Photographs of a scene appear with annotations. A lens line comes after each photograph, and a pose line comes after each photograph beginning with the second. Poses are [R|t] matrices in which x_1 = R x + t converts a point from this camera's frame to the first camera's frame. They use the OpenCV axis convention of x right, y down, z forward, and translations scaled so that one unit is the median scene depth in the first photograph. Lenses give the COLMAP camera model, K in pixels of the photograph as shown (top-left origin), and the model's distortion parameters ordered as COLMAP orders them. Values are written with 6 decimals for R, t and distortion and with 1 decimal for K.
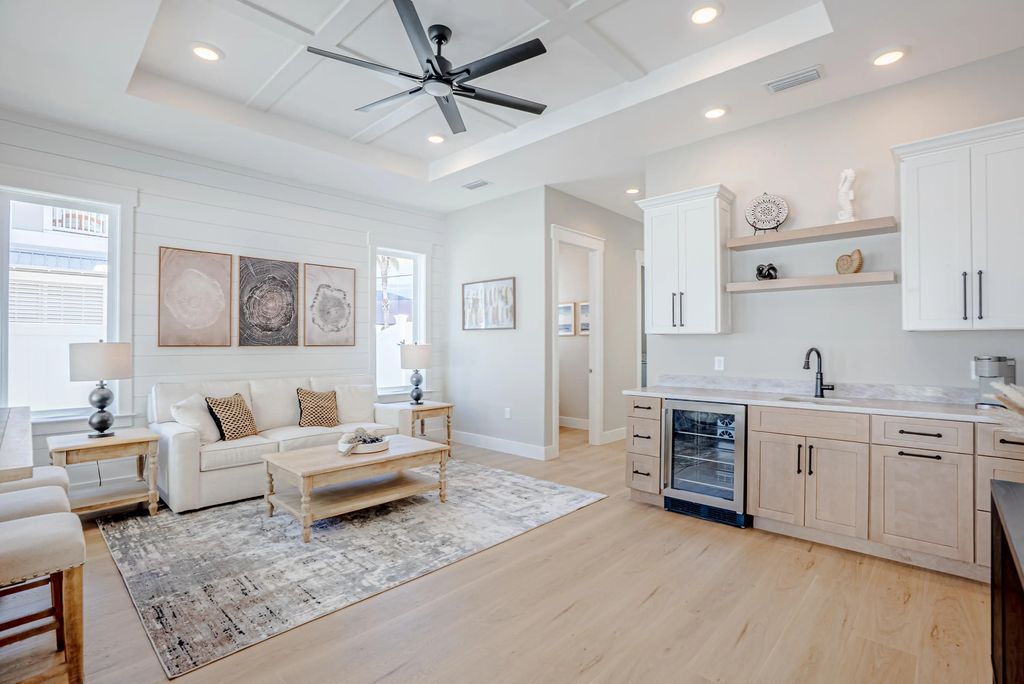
lens RADIAL K [[474.2, 0, 512.0], [0, 474.2, 342.0], [0, 0, 1]] dist [-0.054223, -0.000023]
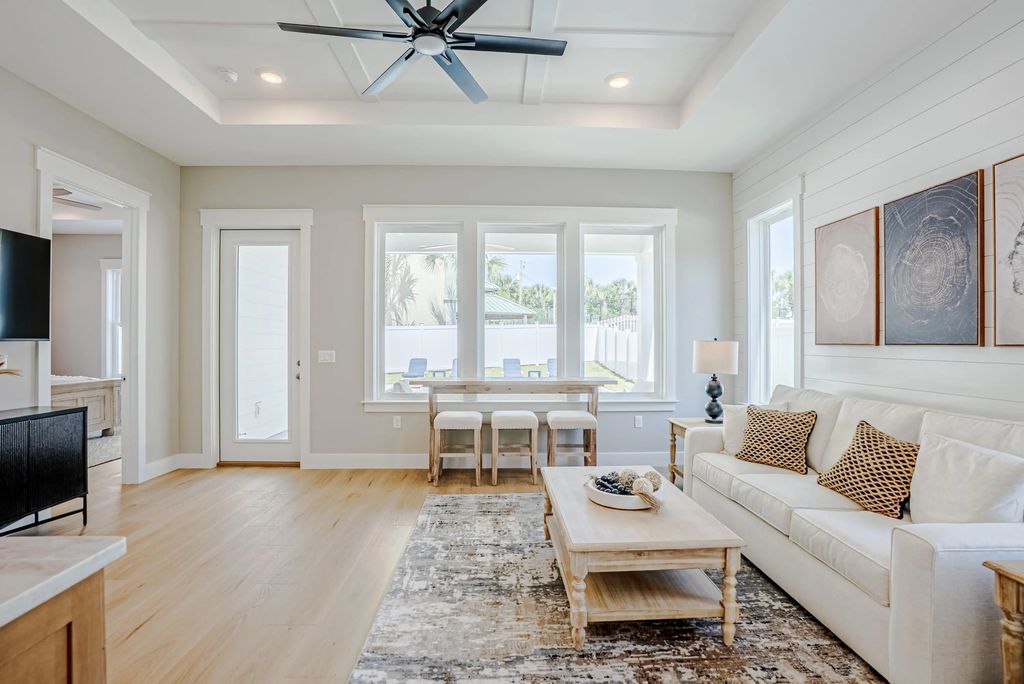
lens RADIAL K [[474.2, 0, 512.0], [0, 474.2, 342.0], [0, 0, 1]] dist [-0.054223, -0.000023]
pose [[-0.701061, -0.004375, -0.713088, 0.232483], [0.001038, 0.999974, -0.007155, 0.008851], [0.713101, -0.005756, -0.701038, 1.150593]]
